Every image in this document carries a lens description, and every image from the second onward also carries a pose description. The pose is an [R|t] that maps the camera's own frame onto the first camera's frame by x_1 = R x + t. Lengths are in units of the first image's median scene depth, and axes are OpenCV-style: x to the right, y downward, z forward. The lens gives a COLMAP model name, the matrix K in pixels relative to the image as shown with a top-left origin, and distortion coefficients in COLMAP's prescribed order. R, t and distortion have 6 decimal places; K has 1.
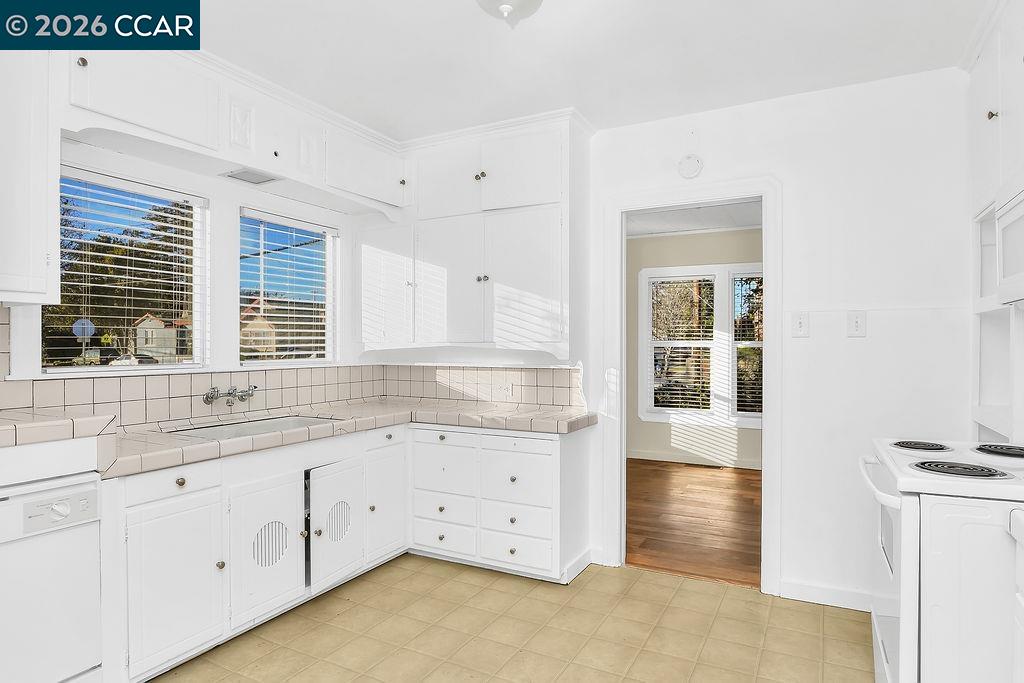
lens RADIAL K [[613.8, 0, 515.8], [0, 613.8, 341.6], [0, 0, 1]] dist [0.030472, 0.002079]
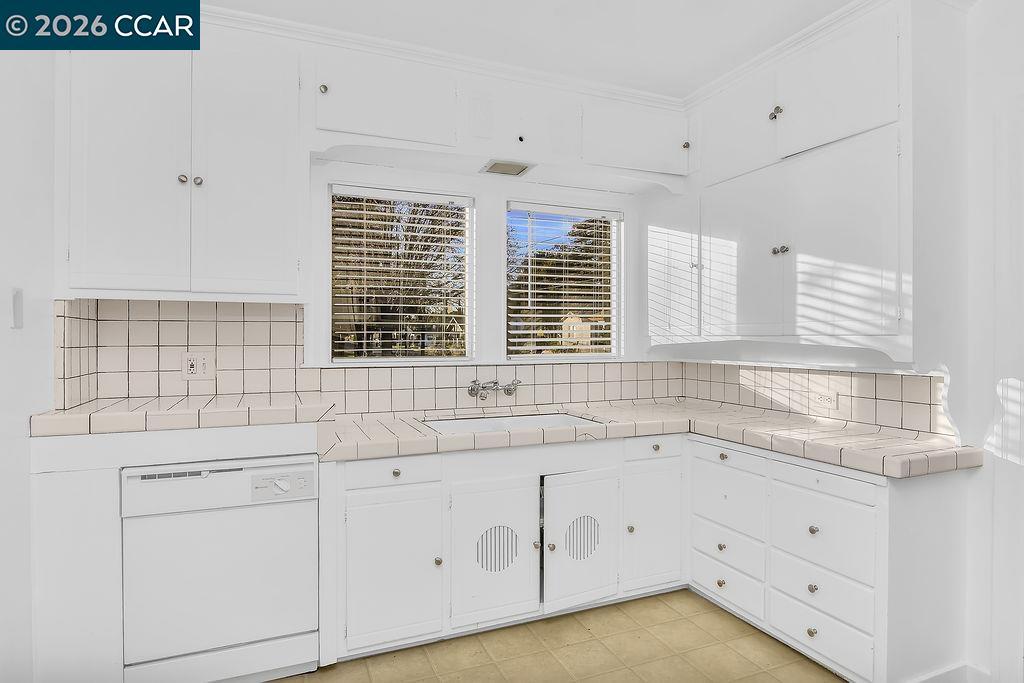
lens RADIAL K [[572.5, 0, 508.0], [0, 572.5, 336.9], [0, 0, 1]] dist [-0.003185, 0.005253]
pose [[0.768605, -0.001505, -0.639722, 0.140760], [0.003330, 0.999993, 0.001648, 0.000483], [0.639715, -0.003397, 0.768604, 0.266178]]
